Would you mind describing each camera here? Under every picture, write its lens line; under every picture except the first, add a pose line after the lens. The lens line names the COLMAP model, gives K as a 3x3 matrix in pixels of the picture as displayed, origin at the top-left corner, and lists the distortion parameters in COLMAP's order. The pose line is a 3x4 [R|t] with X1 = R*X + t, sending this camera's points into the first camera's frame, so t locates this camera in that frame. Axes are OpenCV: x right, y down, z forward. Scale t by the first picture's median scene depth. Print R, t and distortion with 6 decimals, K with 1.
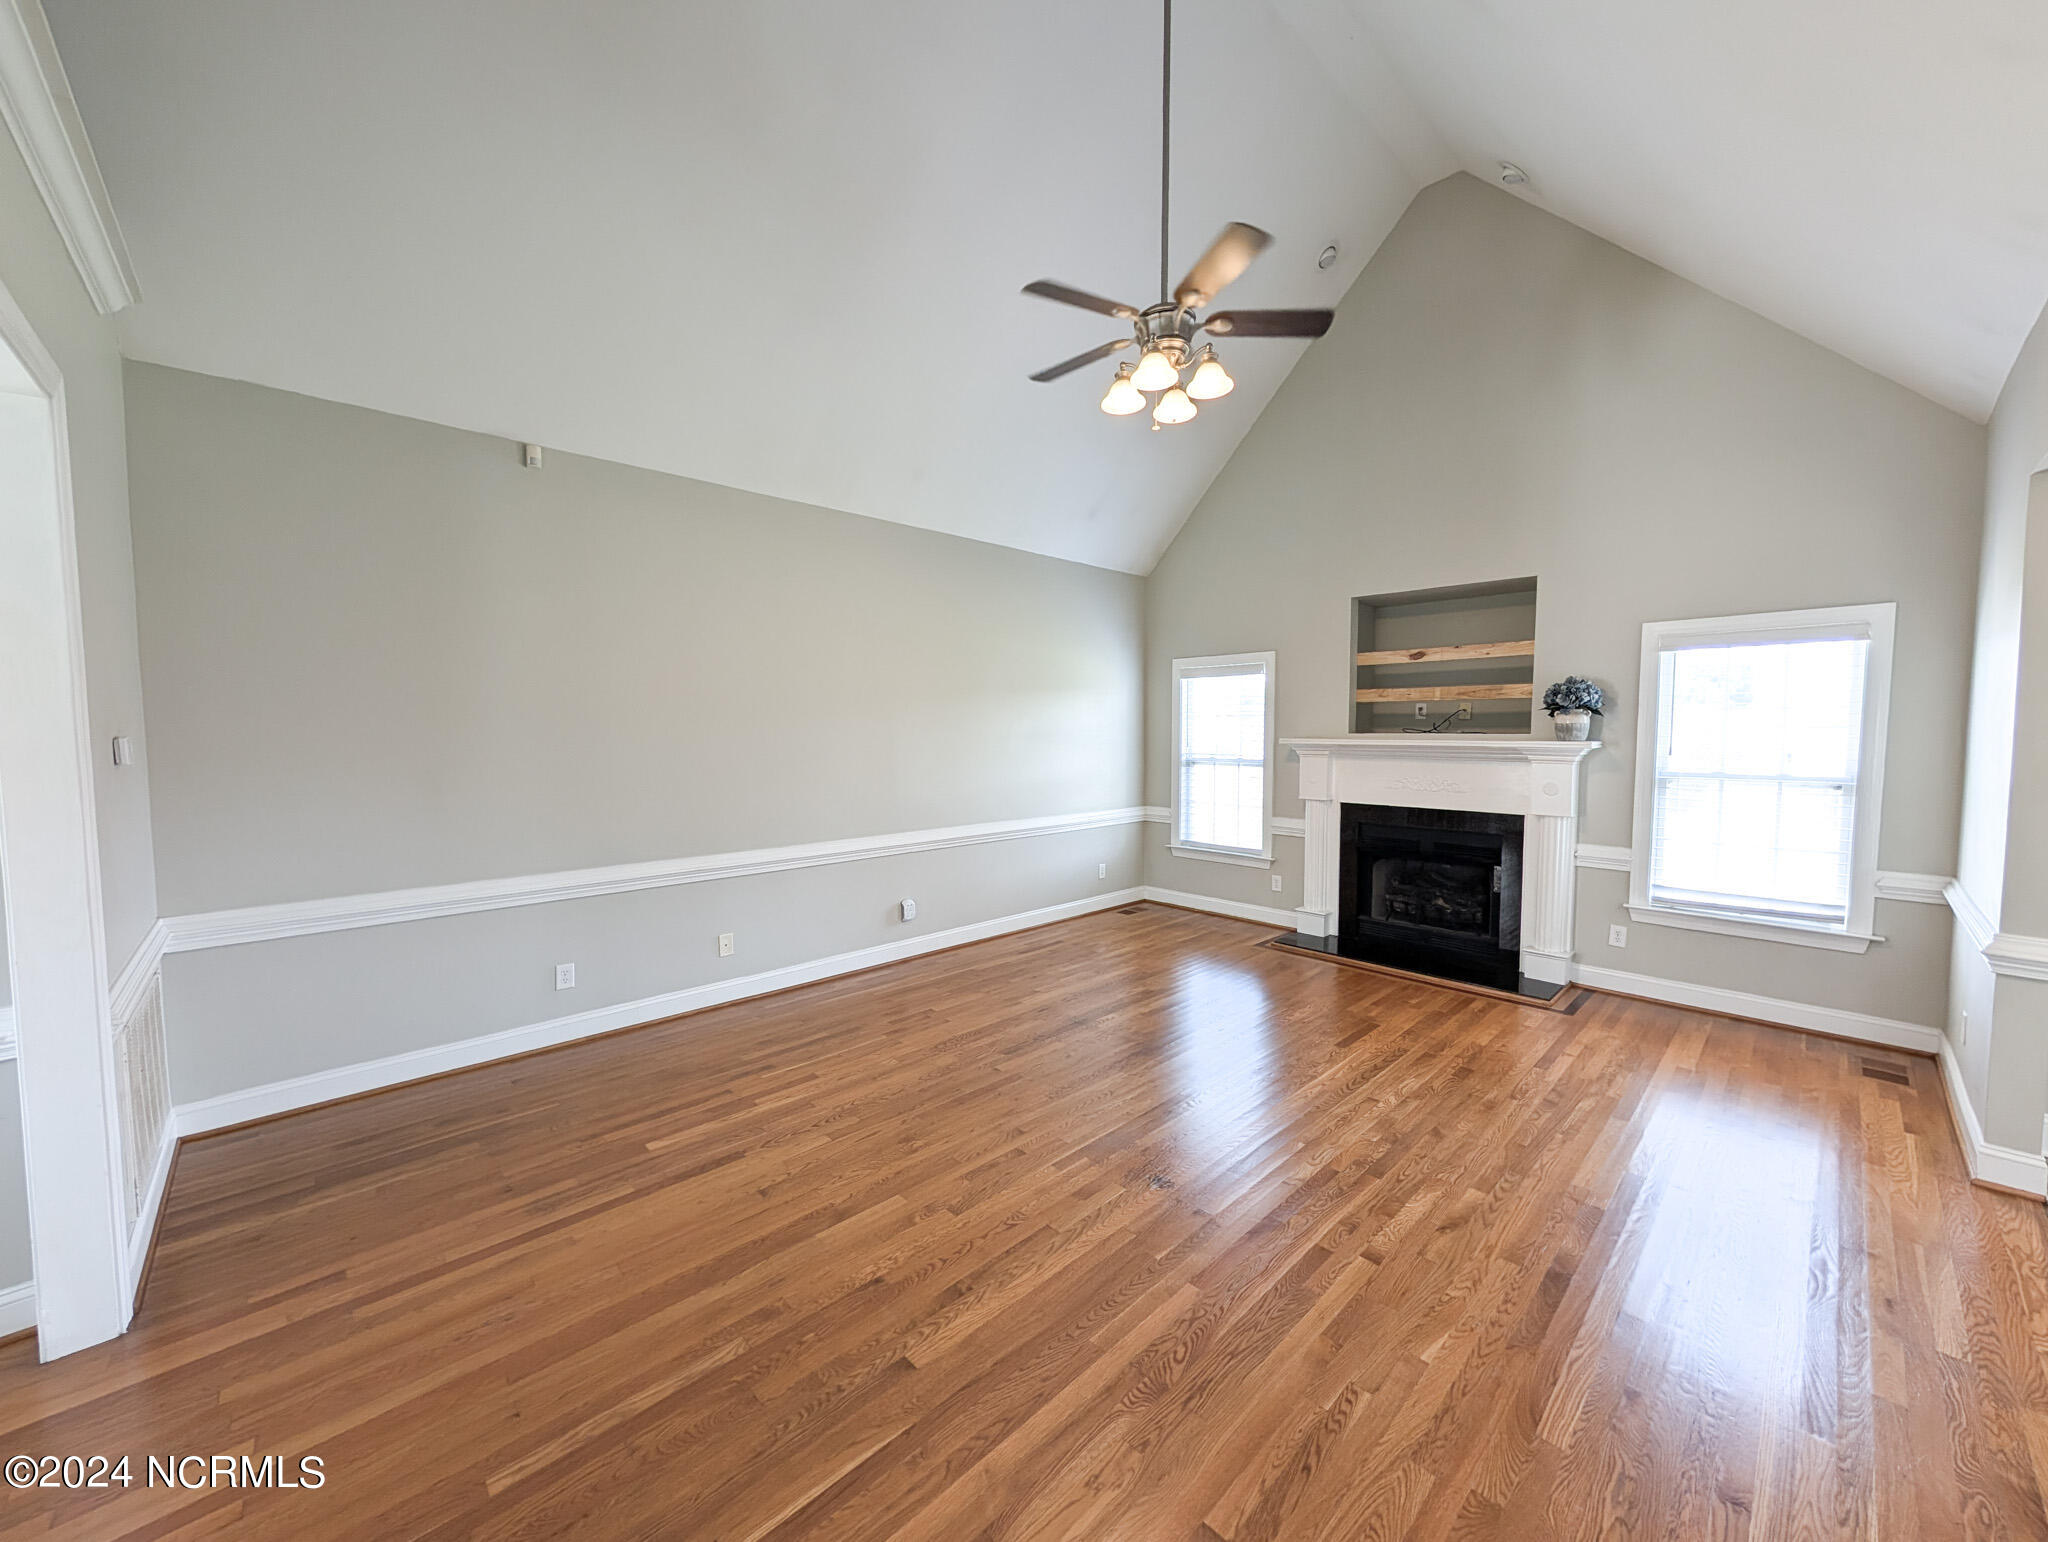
lens RADIAL K [[780.4, 0, 1024.0], [0, 780.4, 771.0], [0, 0, 1]] dist [-0.000740, 0.000133]
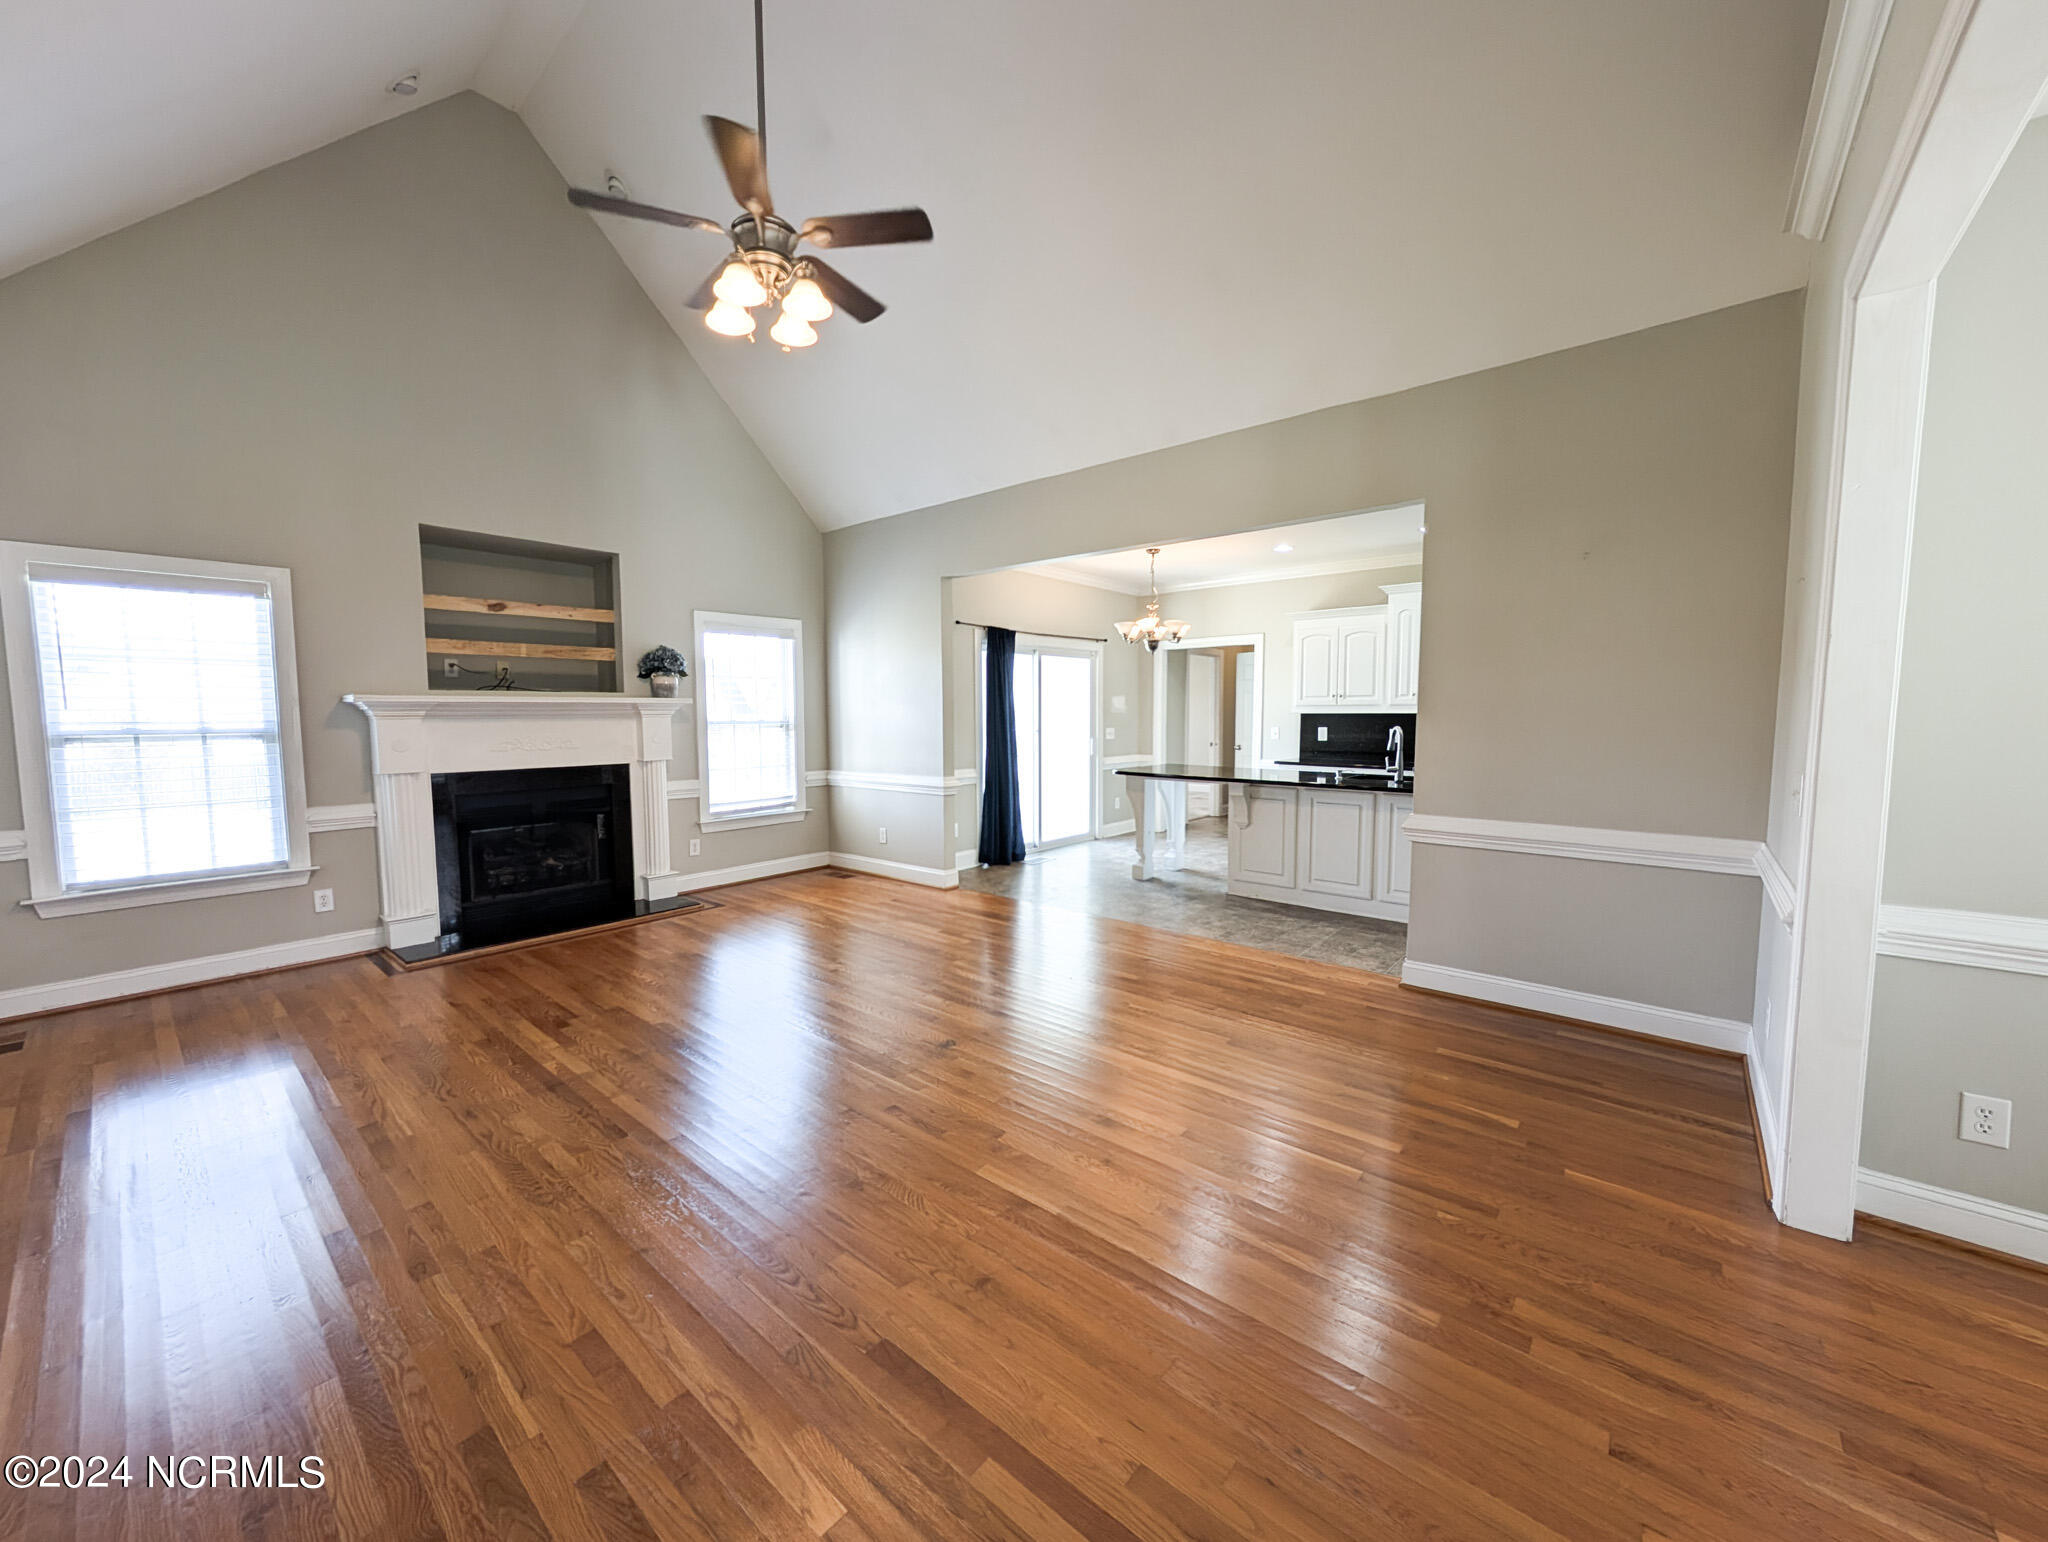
lens RADIAL K [[780.4, 0, 1024.0], [0, 780.4, 771.0], [0, 0, 1]] dist [-0.000740, 0.000133]
pose [[-0.118722, -0.074442, 0.990133, -0.534561], [0.060107, 0.994818, 0.082002, 0.008125], [-0.991107, 0.069249, -0.113633, 0.529758]]
